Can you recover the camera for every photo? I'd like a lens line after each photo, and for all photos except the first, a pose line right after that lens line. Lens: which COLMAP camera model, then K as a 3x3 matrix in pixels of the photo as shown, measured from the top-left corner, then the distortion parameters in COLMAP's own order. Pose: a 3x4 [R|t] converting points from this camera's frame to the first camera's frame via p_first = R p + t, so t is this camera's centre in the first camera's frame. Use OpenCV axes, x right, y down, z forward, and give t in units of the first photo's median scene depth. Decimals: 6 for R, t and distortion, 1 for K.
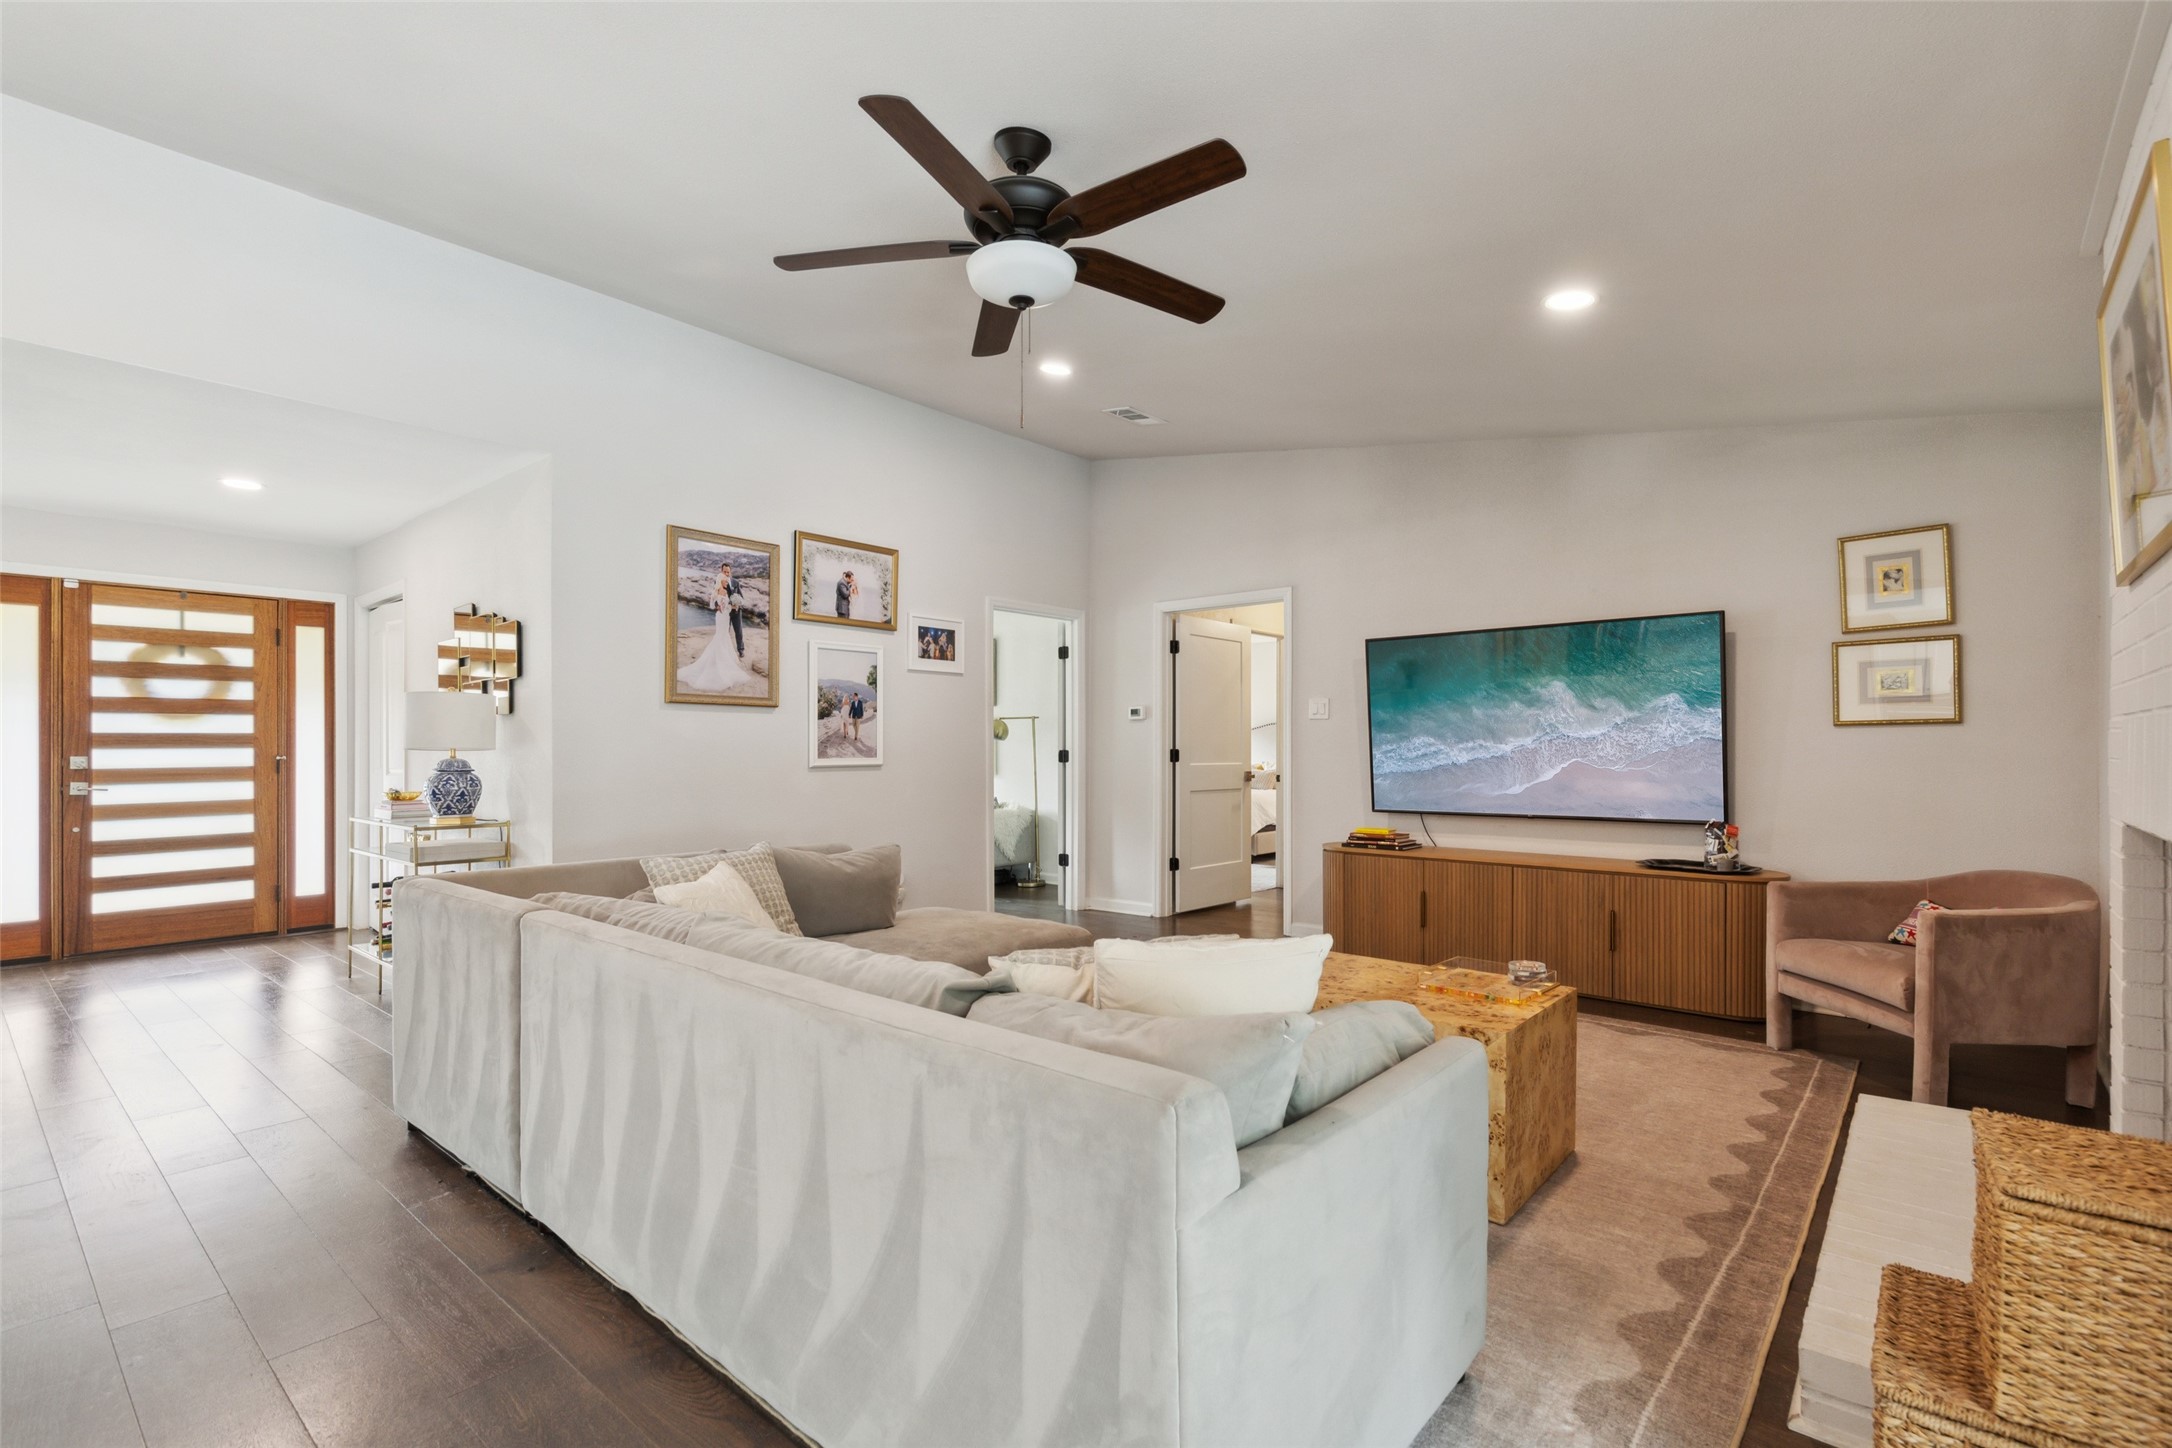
lens RADIAL K [[994.1, 0, 1087.5], [0, 994.1, 743.3], [0, 0, 1]] dist [0.005516, 0.000943]
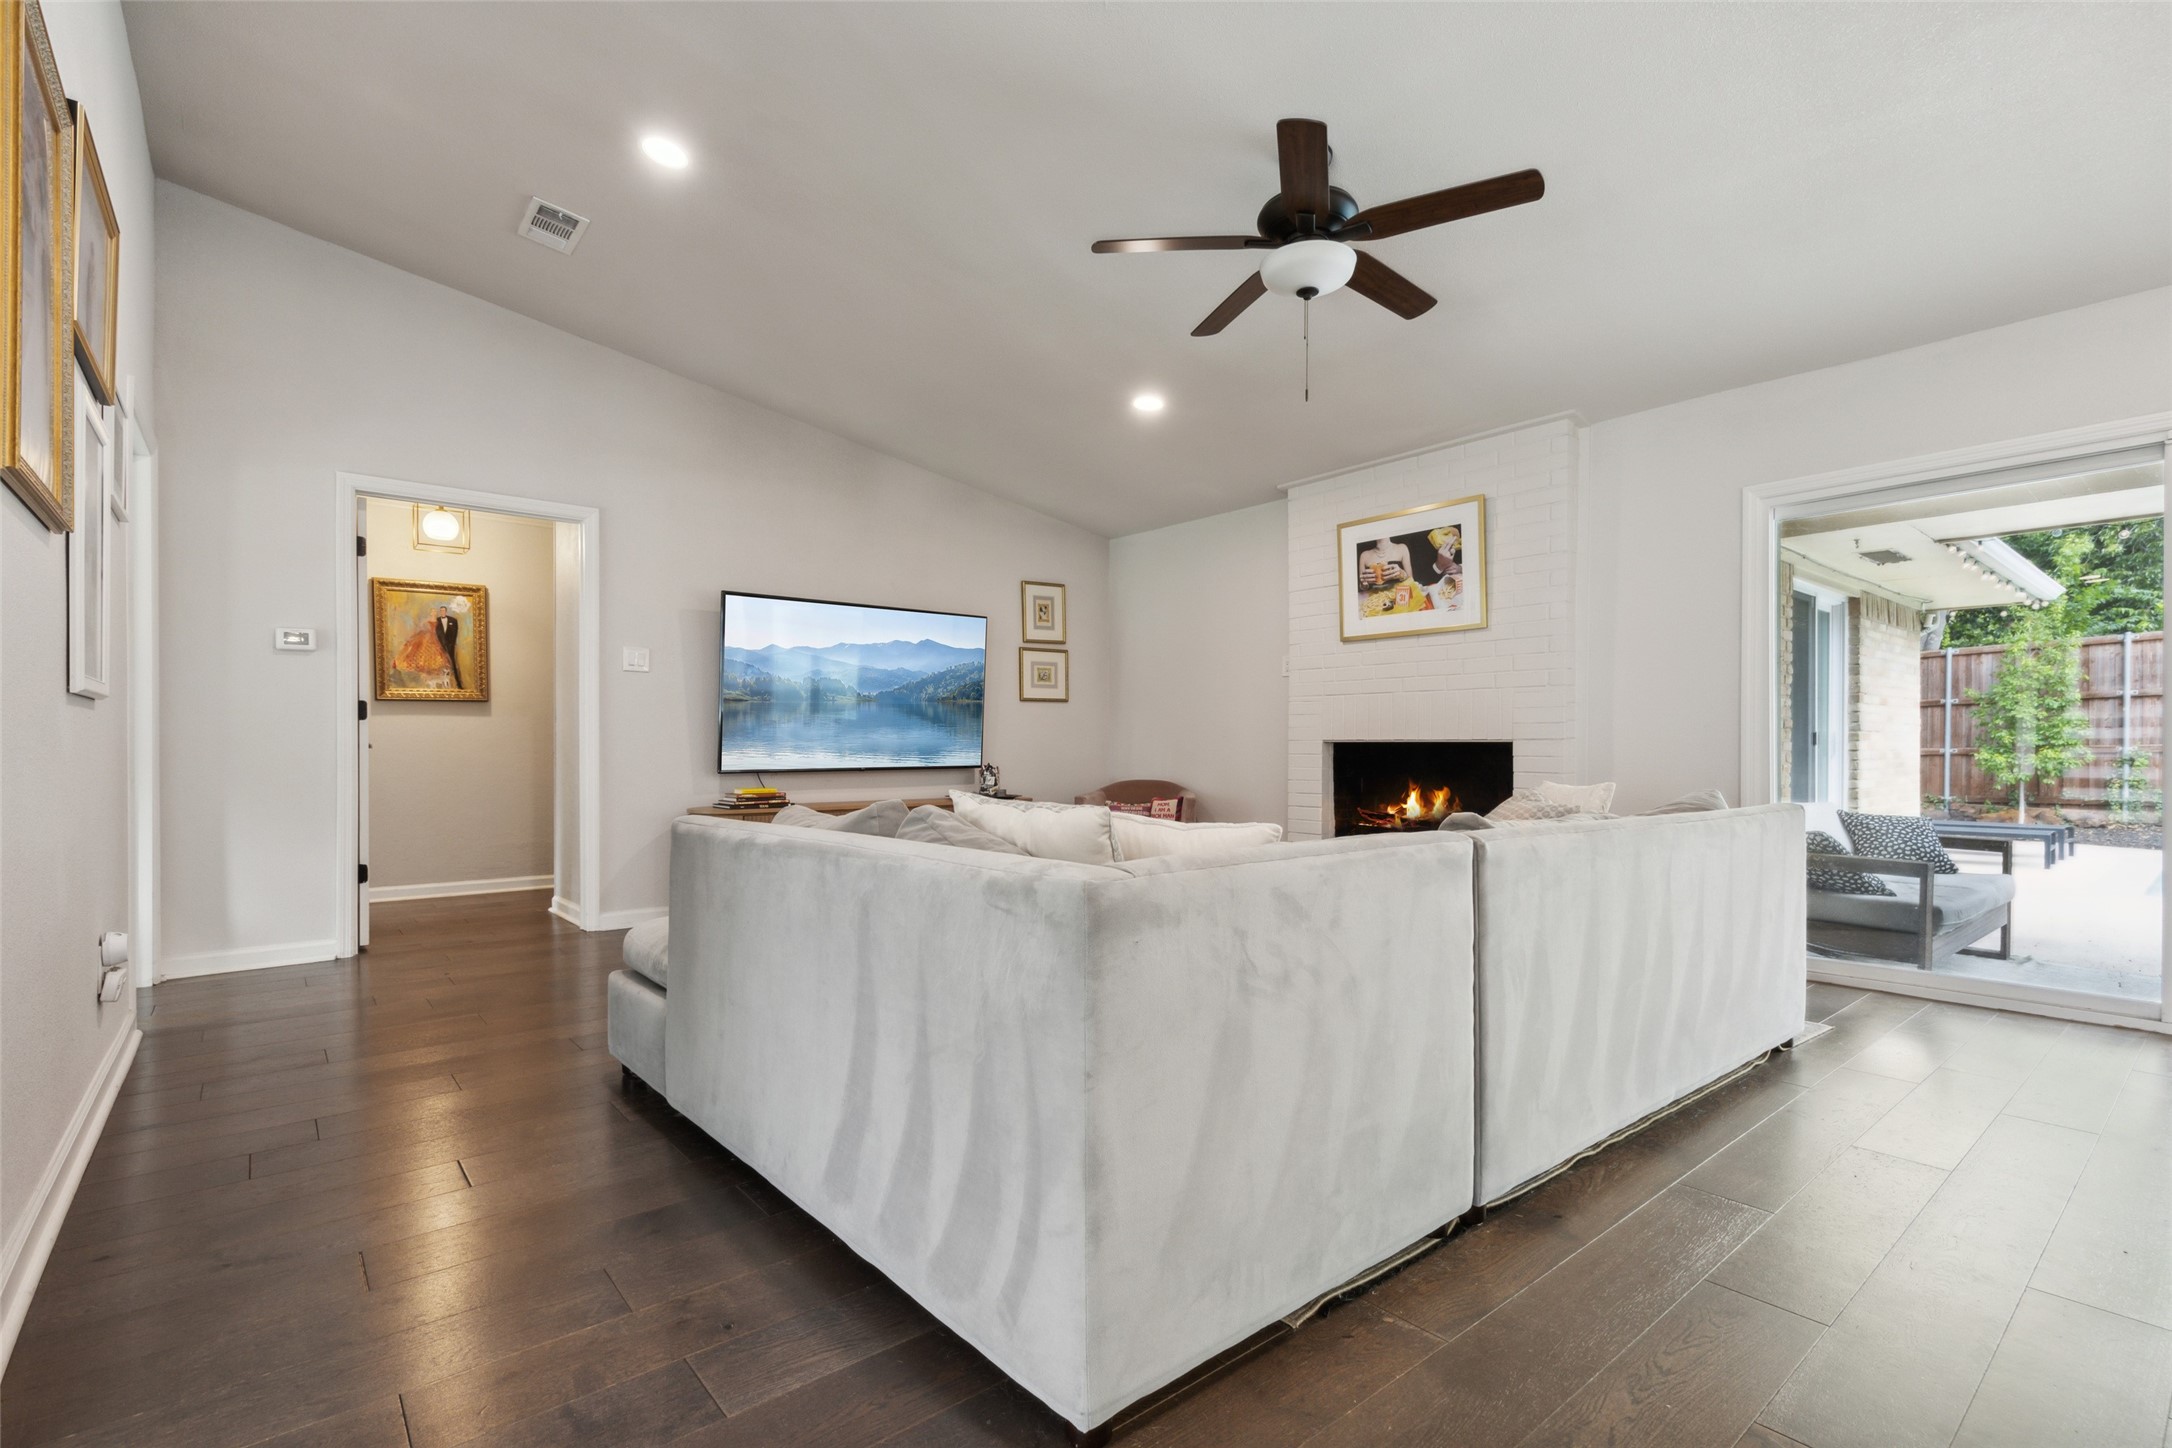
lens RADIAL K [[994.1, 0, 1094.8], [0, 994.1, 750.1], [0, 0, 1]] dist [0.005516, 0.000943]
pose [[0.162199, -0.002083, 0.986756, -0.619599], [-0.005837, 0.999978, 0.003071, 0.043876], [-0.986741, -0.006257, 0.162183, 0.517608]]
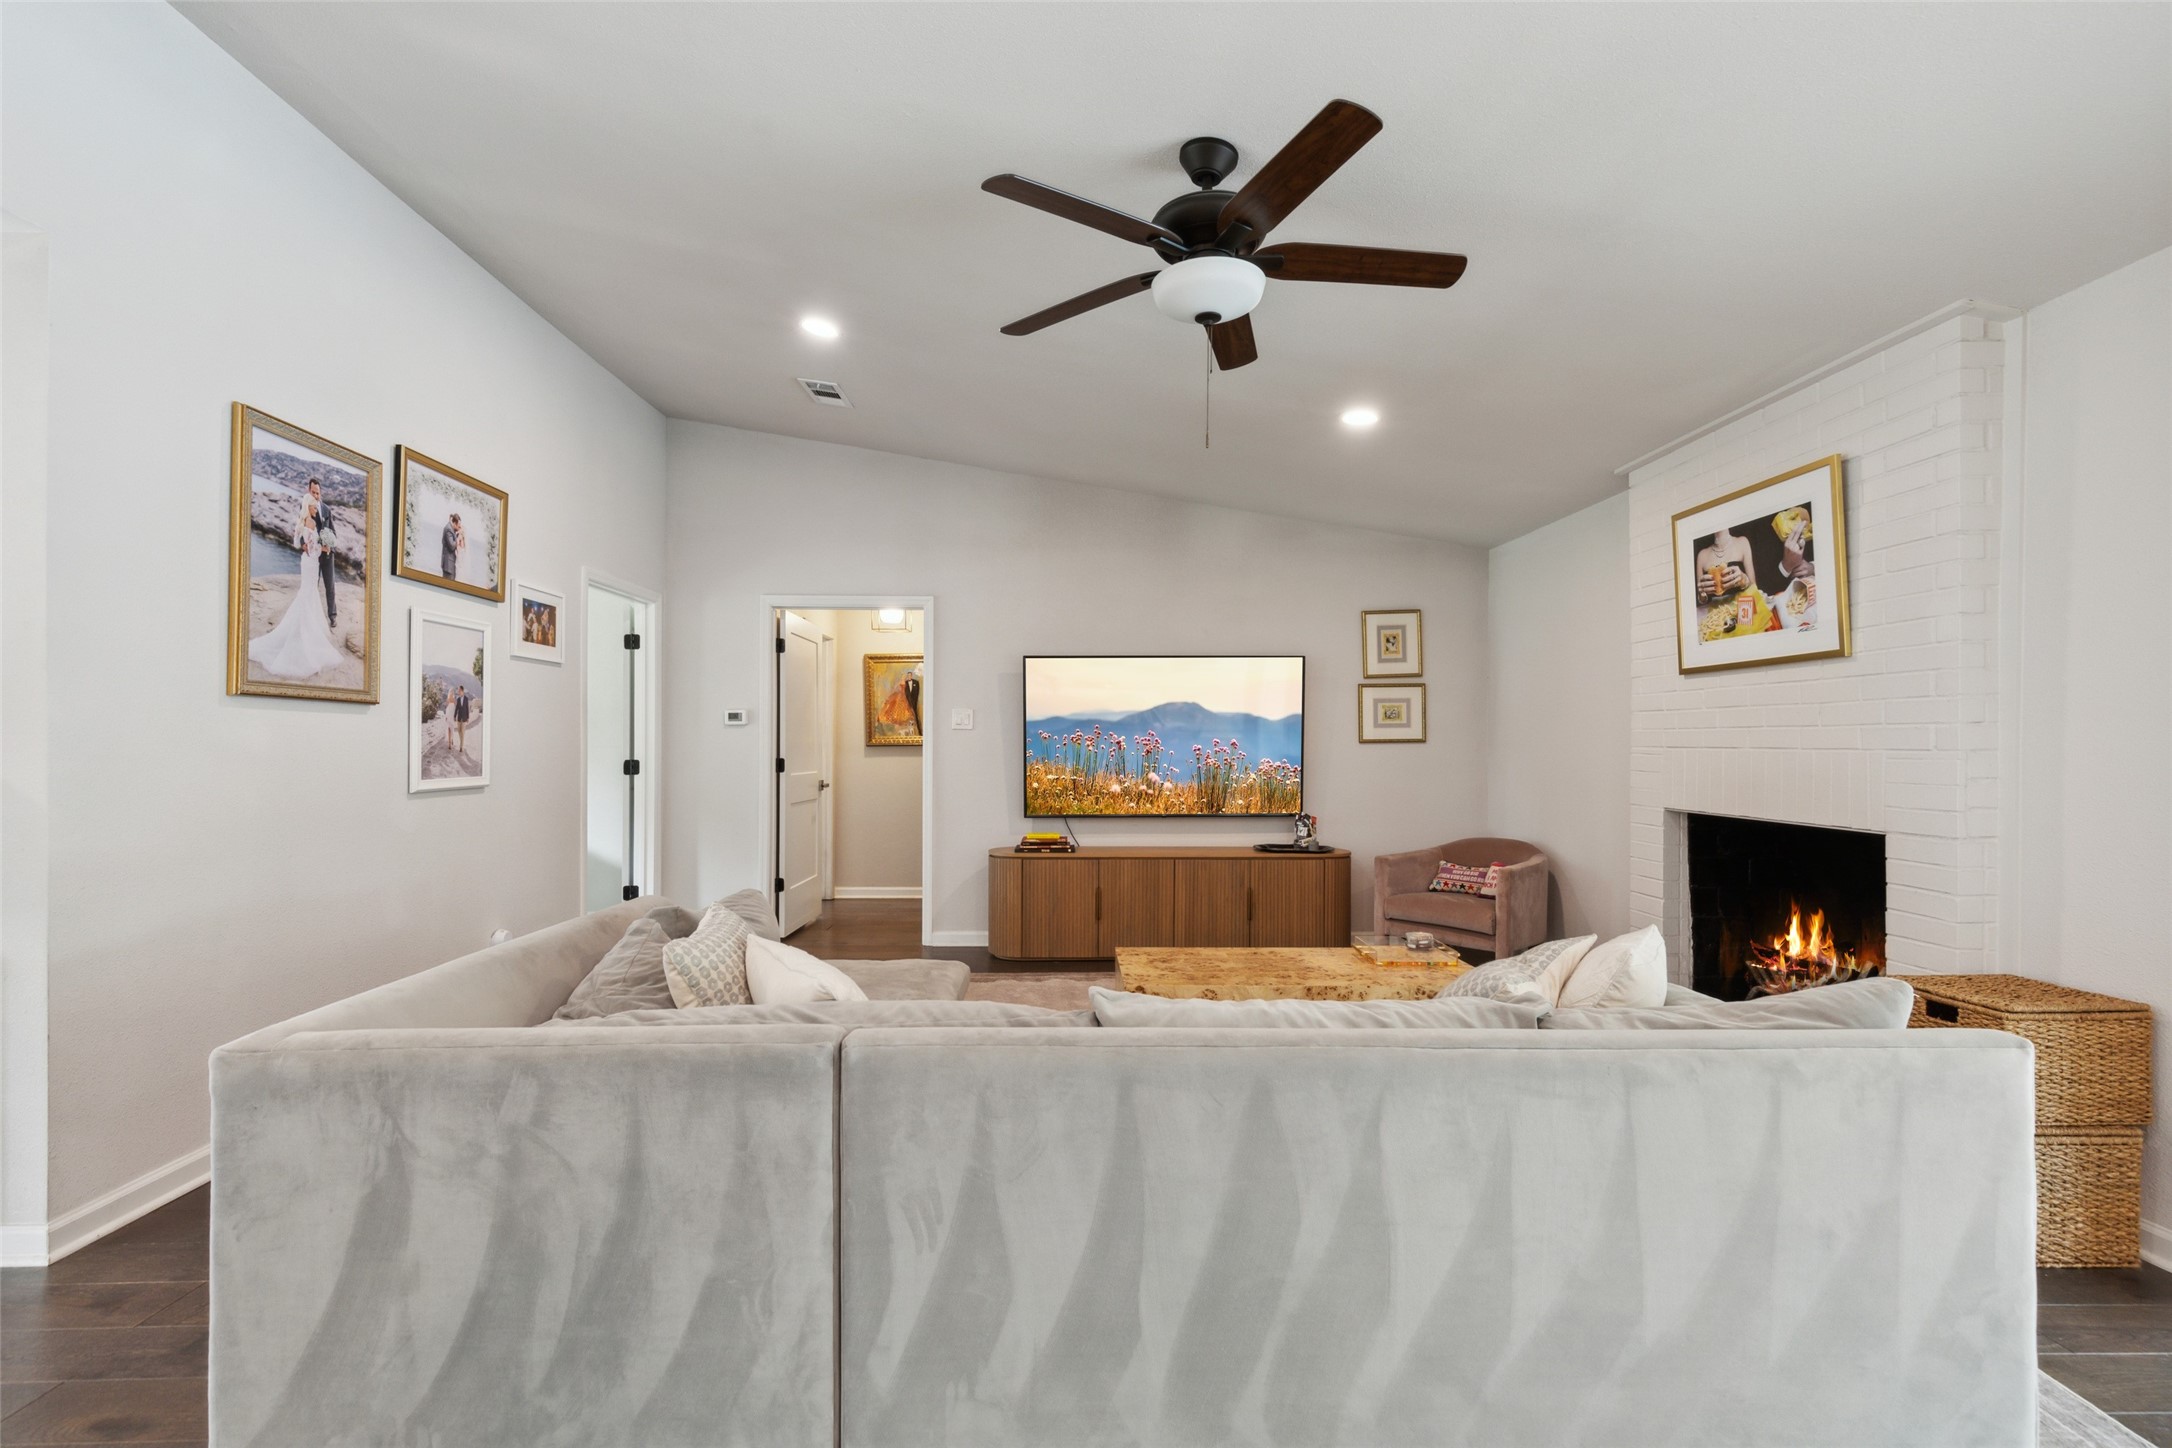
lens RADIAL K [[994.1, 0, 1086.4], [0, 994.1, 737.7], [0, 0, 1]] dist [0.005516, 0.000943]
pose [[0.737948, 0.006735, 0.674824, -0.401546], [-0.005725, 0.999977, -0.003721, -0.014009], [-0.674833, -0.001117, 0.737970, 0.178365]]
